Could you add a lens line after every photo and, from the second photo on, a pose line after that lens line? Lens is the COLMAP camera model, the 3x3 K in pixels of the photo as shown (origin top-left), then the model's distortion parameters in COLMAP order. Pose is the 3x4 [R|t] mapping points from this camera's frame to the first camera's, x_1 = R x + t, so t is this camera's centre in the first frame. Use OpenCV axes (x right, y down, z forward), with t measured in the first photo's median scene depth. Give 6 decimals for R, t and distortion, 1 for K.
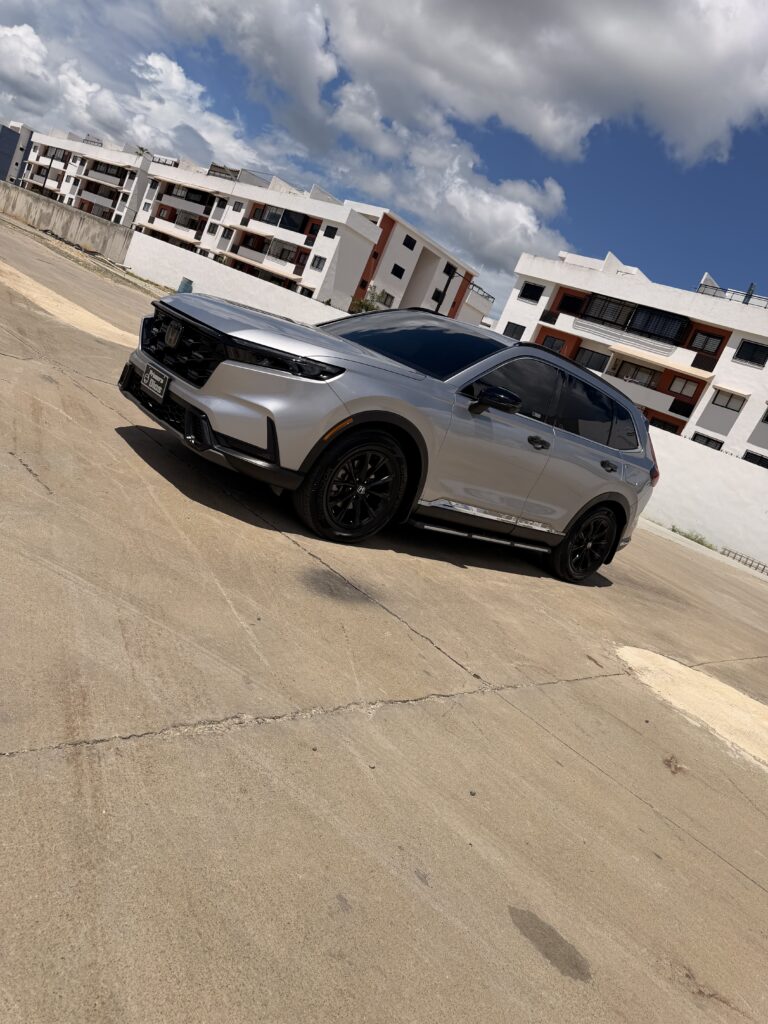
lens RADIAL K [[728.1, 0, 374.2], [0, 728.1, 509.2], [0, 0, 1]] dist [0.049294, -0.072892]
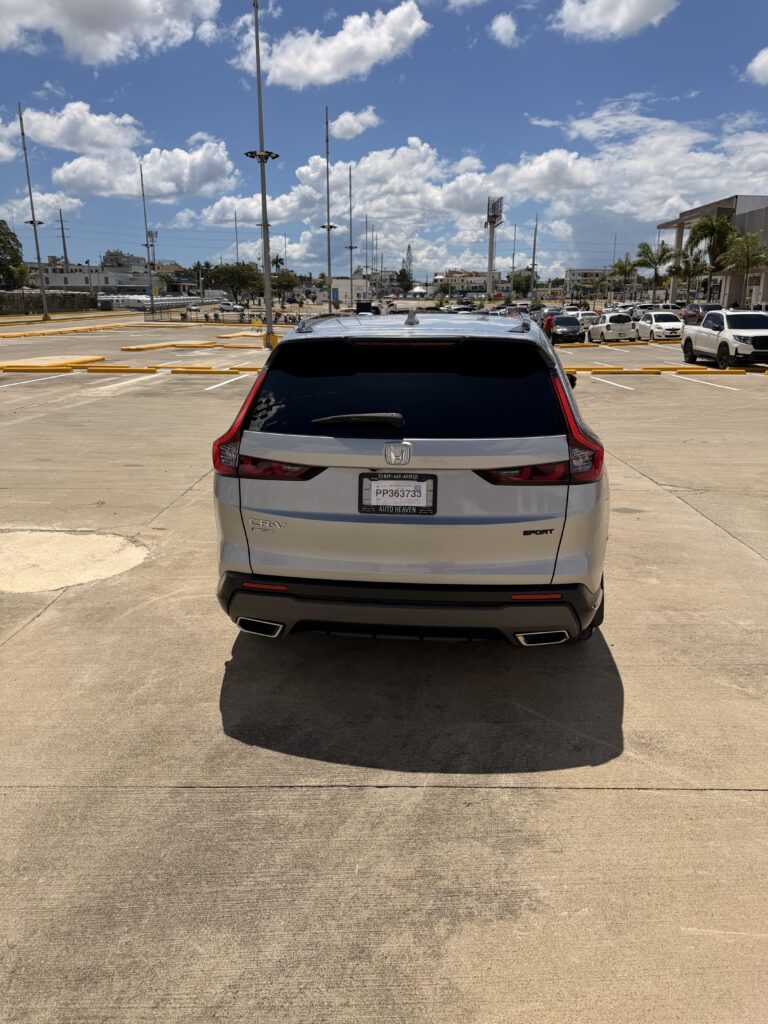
lens RADIAL K [[727.7, 0, 384.0], [0, 727.7, 512.0], [0, 0, 1]] dist [0.015061, -0.008687]
pose [[-0.672970, -0.203994, -0.710984, 0.068429], [-0.409020, 0.903515, 0.127917, -0.011678], [0.616291, 0.376891, -0.691476, 0.150821]]
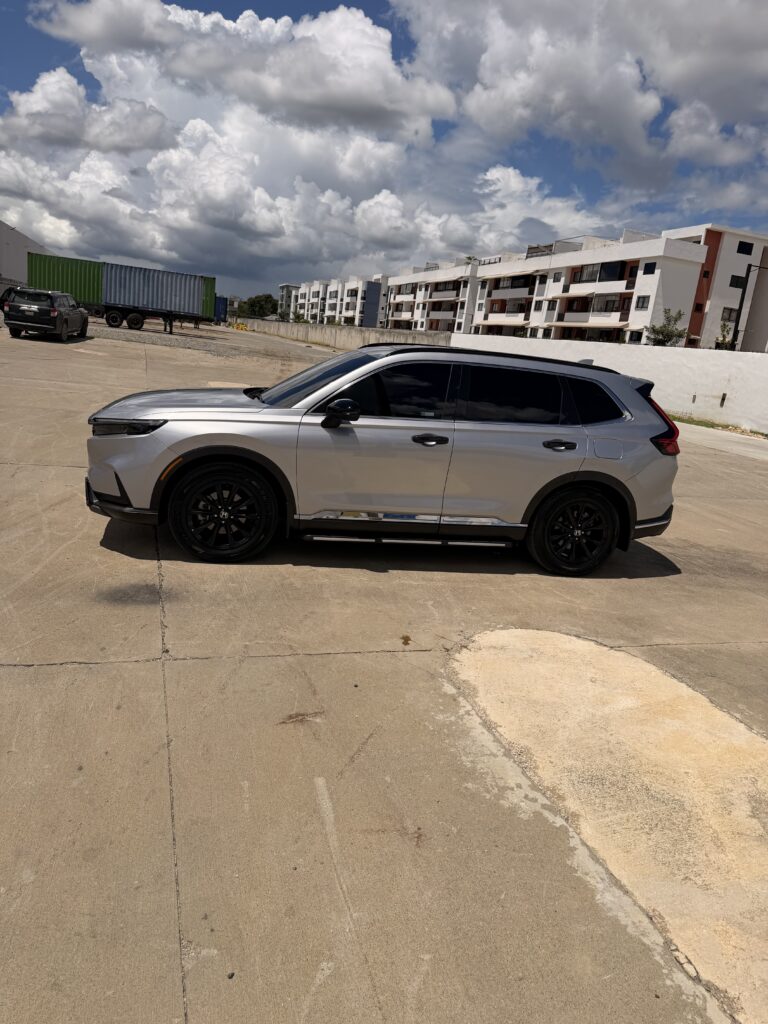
lens RADIAL K [[717.0, 0, 380.6], [0, 717.0, 531.9], [0, 0, 1]] dist [0.044044, -0.032695]
pose [[0.848110, -0.173616, -0.500567, 0.053918], [0.140287, 0.984652, -0.103829, 0.010890], [0.510910, 0.017836, 0.859449, 0.009665]]
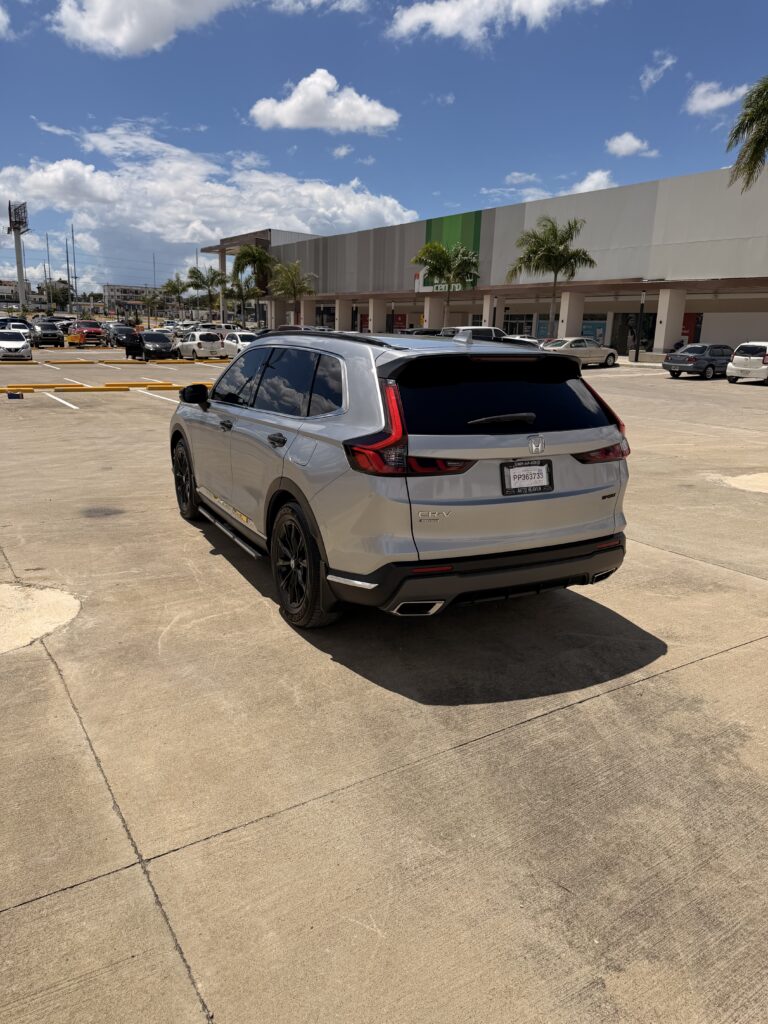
lens RADIAL K [[728.1, 0, 374.2], [0, 728.1, 509.2], [0, 0, 1]] dist [0.049294, -0.072892]
pose [[-0.200631, -0.171869, -0.964473, 0.093520], [-0.299743, 0.948047, -0.106589, 0.005186], [0.932685, 0.267709, -0.241725, 0.122208]]
